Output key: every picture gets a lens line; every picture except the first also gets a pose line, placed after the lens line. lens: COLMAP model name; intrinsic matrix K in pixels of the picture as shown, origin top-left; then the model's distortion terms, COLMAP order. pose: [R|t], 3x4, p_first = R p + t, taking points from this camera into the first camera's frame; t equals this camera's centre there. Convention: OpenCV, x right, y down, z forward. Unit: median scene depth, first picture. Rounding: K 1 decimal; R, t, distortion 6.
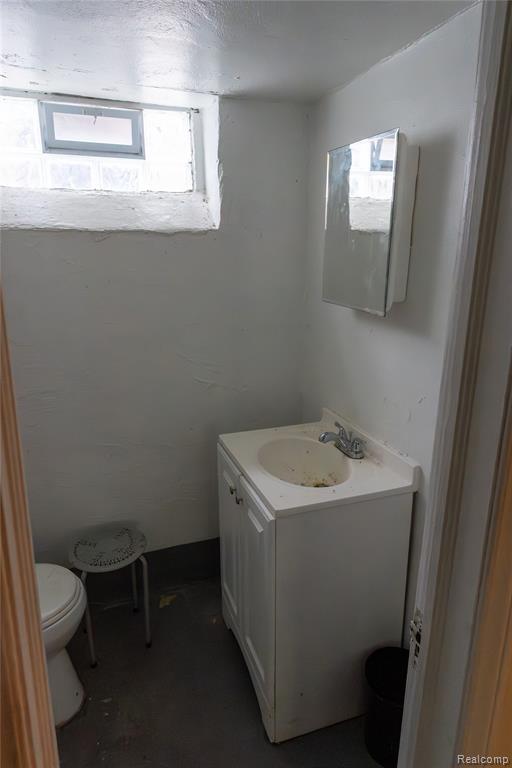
lens RADIAL K [[503.5, 0, 256.0], [0, 503.5, 384.0], [0, 0, 1]] dist [-0.000331, 0.002775]
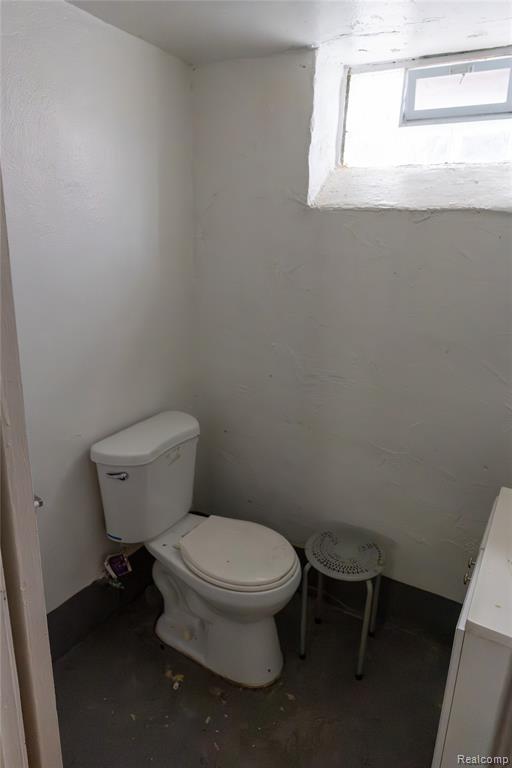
lens RADIAL K [[503.5, 0, 256.0], [0, 503.5, 384.0], [0, 0, 1]] dist [-0.000331, 0.002775]
pose [[0.628093, 0.240070, -0.740180, 0.218468], [-0.225460, 0.966561, 0.122176, -0.054616], [0.744760, 0.090143, 0.661216, 0.234739]]
